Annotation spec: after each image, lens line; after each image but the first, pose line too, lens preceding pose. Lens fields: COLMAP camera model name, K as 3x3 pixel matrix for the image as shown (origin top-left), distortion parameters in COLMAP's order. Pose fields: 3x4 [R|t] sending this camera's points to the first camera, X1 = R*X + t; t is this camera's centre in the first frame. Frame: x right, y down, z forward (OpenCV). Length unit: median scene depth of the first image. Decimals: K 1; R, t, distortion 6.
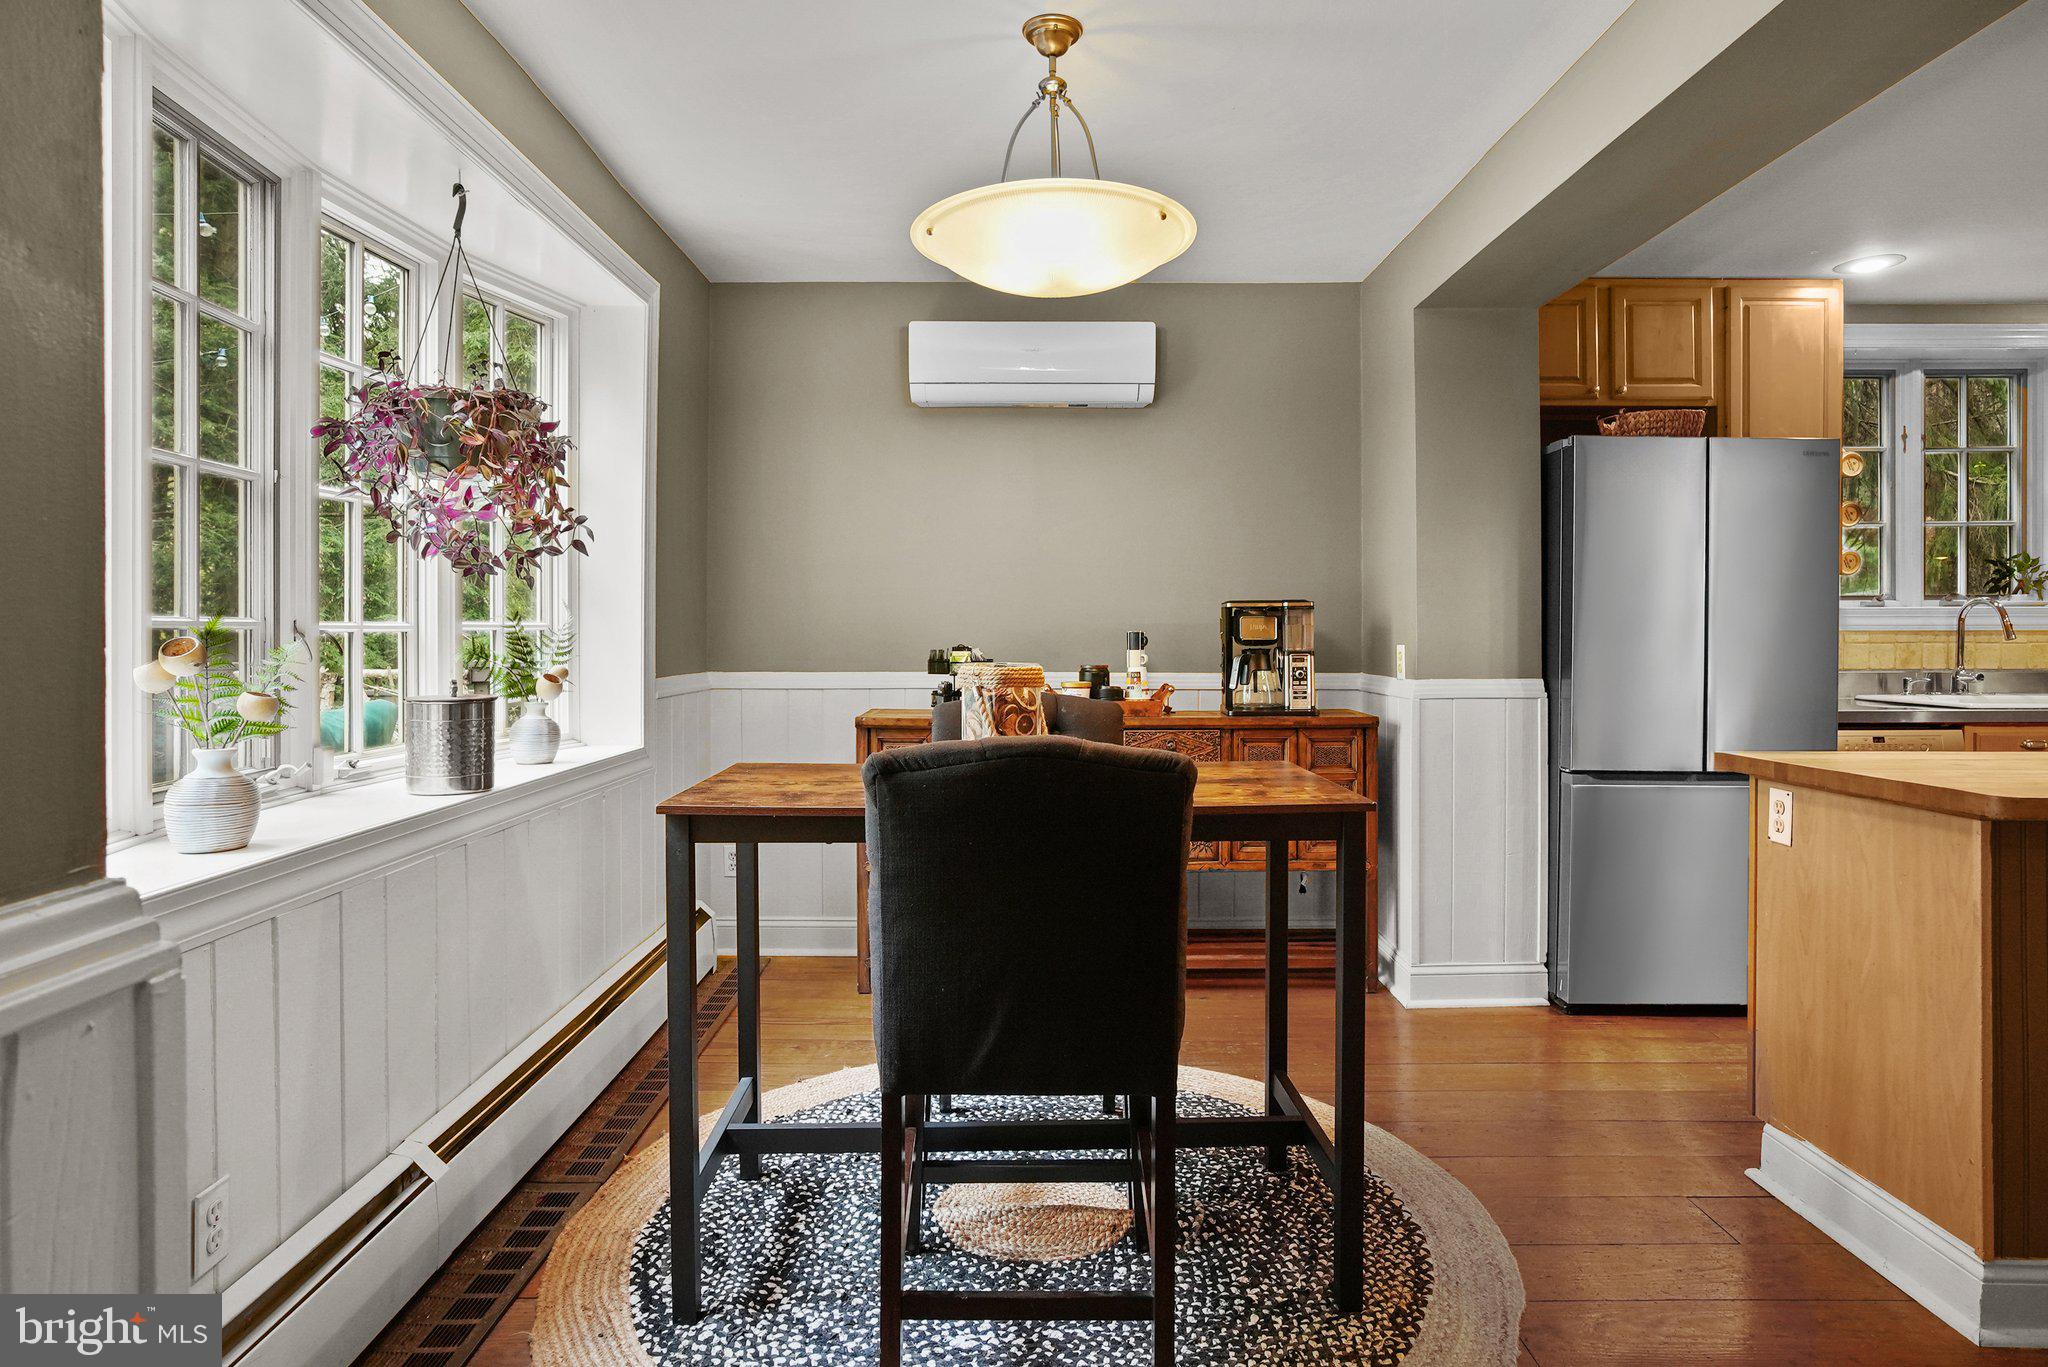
lens RADIAL K [[1154.0, 0, 1025.5], [0, 1154.0, 639.2], [0, 0, 1]] dist [-0.024287, 0.000599]
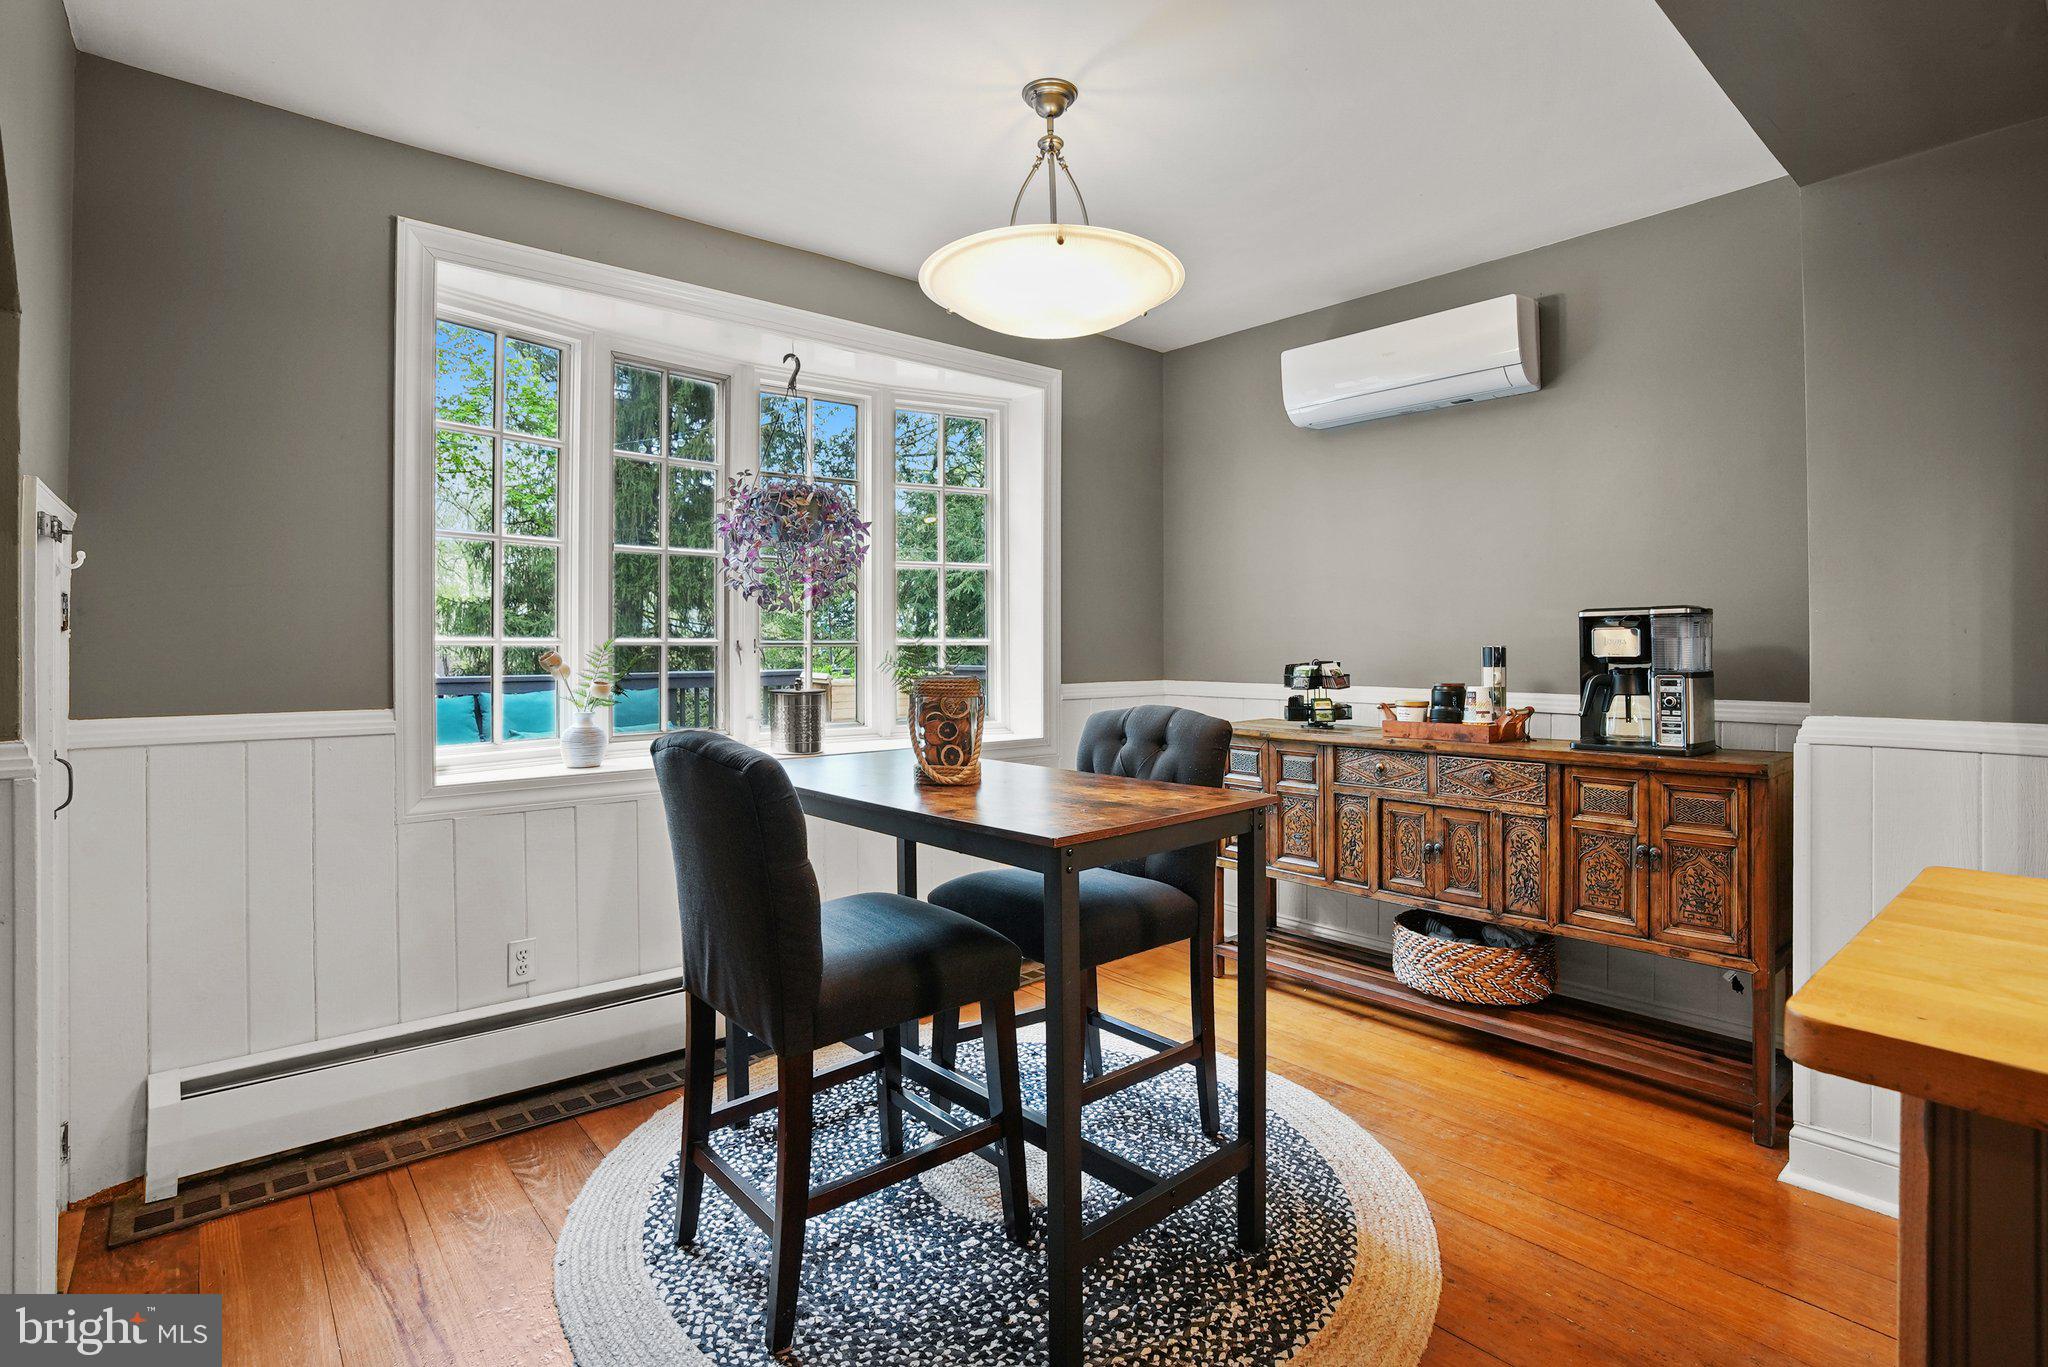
lens RADIAL K [[1003.7, 0, 1037.3], [0, 1003.7, 636.1], [0, 0, 1]] dist [-0.064548, 0.000024]
pose [[0.650503, -0.005569, -0.759483, 0.467268], [-0.005264, 0.999916, -0.011840, -0.003866], [0.759485, 0.011700, 0.650419, 0.251497]]
